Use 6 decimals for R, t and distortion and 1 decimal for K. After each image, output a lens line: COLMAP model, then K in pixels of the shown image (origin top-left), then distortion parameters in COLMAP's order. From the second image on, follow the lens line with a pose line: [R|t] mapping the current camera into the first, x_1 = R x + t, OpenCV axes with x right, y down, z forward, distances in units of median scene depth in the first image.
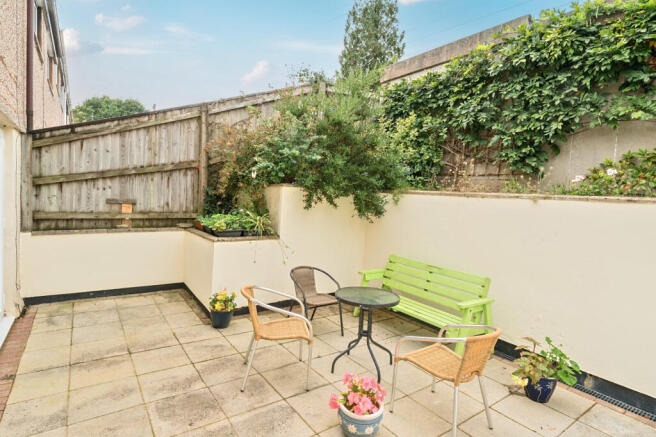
lens RADIAL K [[340.7, 0, 328.0], [0, 340.7, 218.5], [0, 0, 1]] dist [-0.022579, 0.001474]
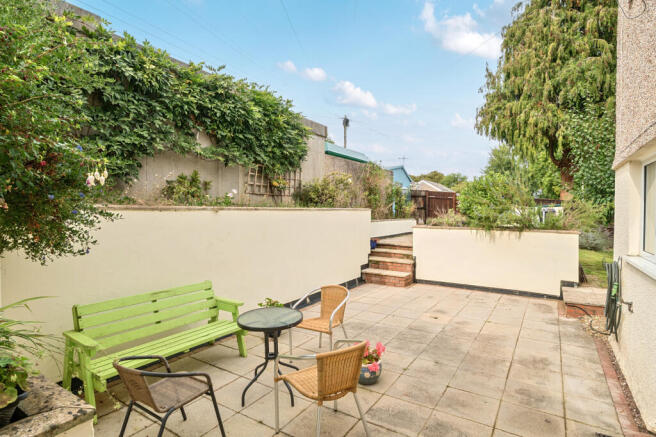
lens RADIAL K [[340.7, 0, 328.0], [0, 340.7, 218.5], [0, 0, 1]] dist [-0.022579, 0.001474]
pose [[-0.350691, -0.061625, 0.934462, -0.562761], [0.057052, 0.994573, 0.087000, -0.085476], [-0.934752, 0.083823, -0.345272, 0.781384]]
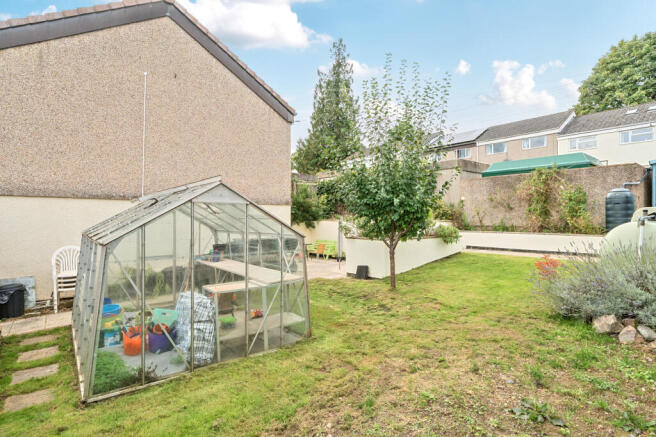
lens RADIAL K [[340.7, 0, 328.0], [0, 340.7, 218.5], [0, 0, 1]] dist [-0.022579, 0.001474]
pose [[0.997768, -0.040730, 0.052915, 0.134257], [0.044749, 0.996016, -0.077133, 0.173252], [-0.049563, 0.079328, 0.995616, -2.460208]]
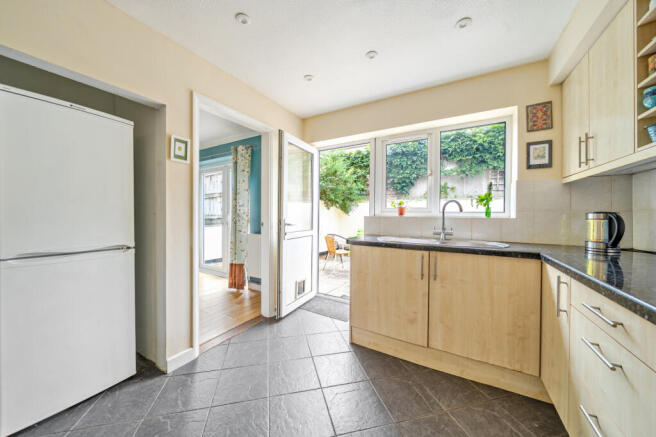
lens RADIAL K [[226.5, 0, 323.7], [0, 226.5, 214.4], [0, 0, 1]] dist [0.000220, 0.000015]
pose [[0.914958, -0.040222, 0.401539, -0.665002], [0.066592, 0.996428, -0.051927, 0.075407], [-0.398016, 0.074250, 0.914369, -0.325510]]
